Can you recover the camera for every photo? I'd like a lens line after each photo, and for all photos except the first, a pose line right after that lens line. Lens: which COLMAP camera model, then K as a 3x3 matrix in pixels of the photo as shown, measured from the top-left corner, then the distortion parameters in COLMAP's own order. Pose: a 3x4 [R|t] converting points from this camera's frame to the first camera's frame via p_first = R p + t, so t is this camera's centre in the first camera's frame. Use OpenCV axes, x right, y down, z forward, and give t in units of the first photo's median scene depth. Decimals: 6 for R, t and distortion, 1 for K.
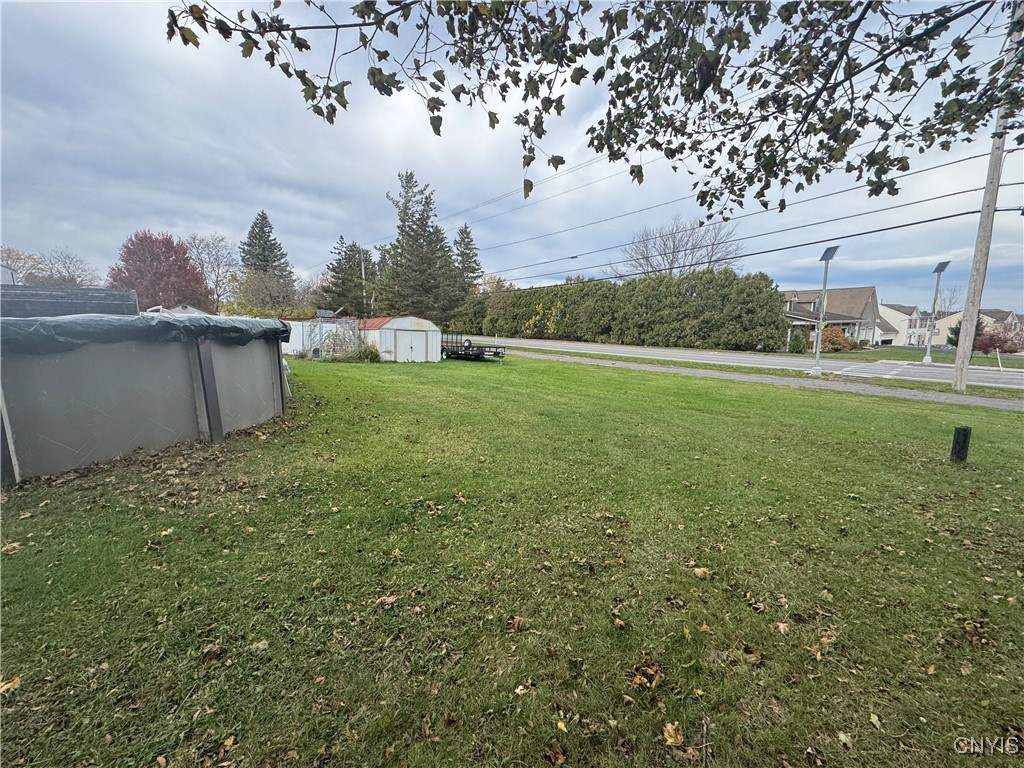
lens RADIAL K [[416.1, 0, 512.0], [0, 416.1, 384.0], [0, 0, 1]] dist [0.000486, 0.000034]
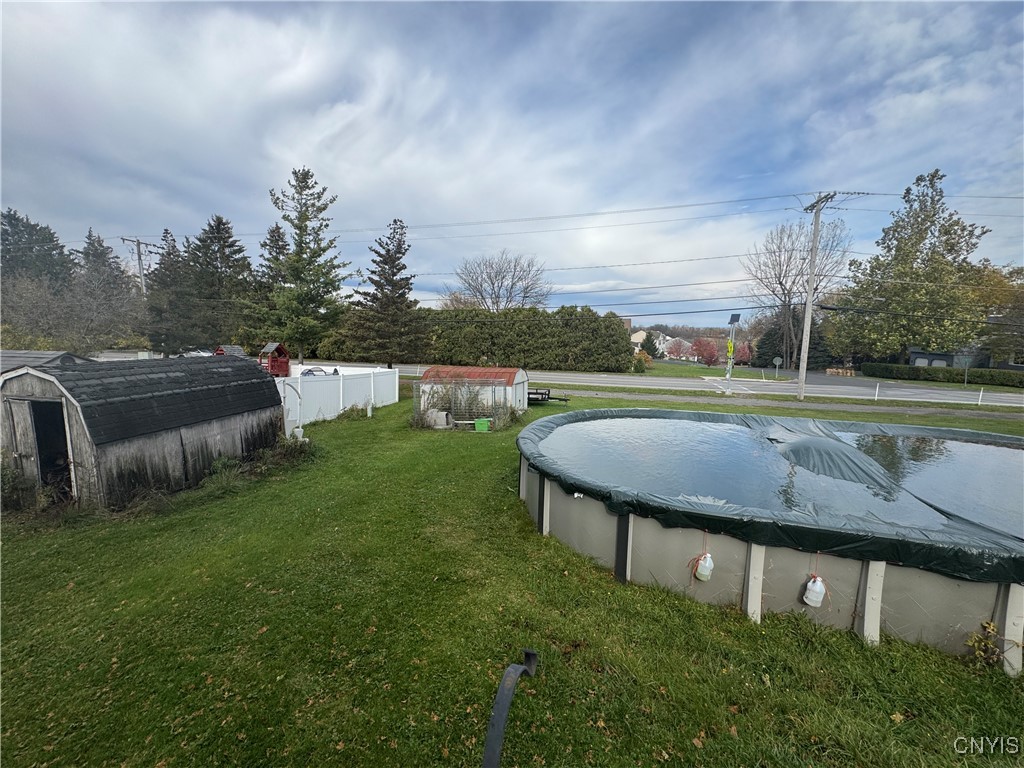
lens RADIAL K [[405.0, 0, 512.0], [0, 405.0, 384.0], [0, 0, 1]] dist [-0.000260, -0.000022]
pose [[0.825856, -0.056845, 0.561008, -0.386031], [0.070592, 0.997501, -0.002844, -0.058822], [-0.559444, 0.041951, 0.827806, 0.133629]]
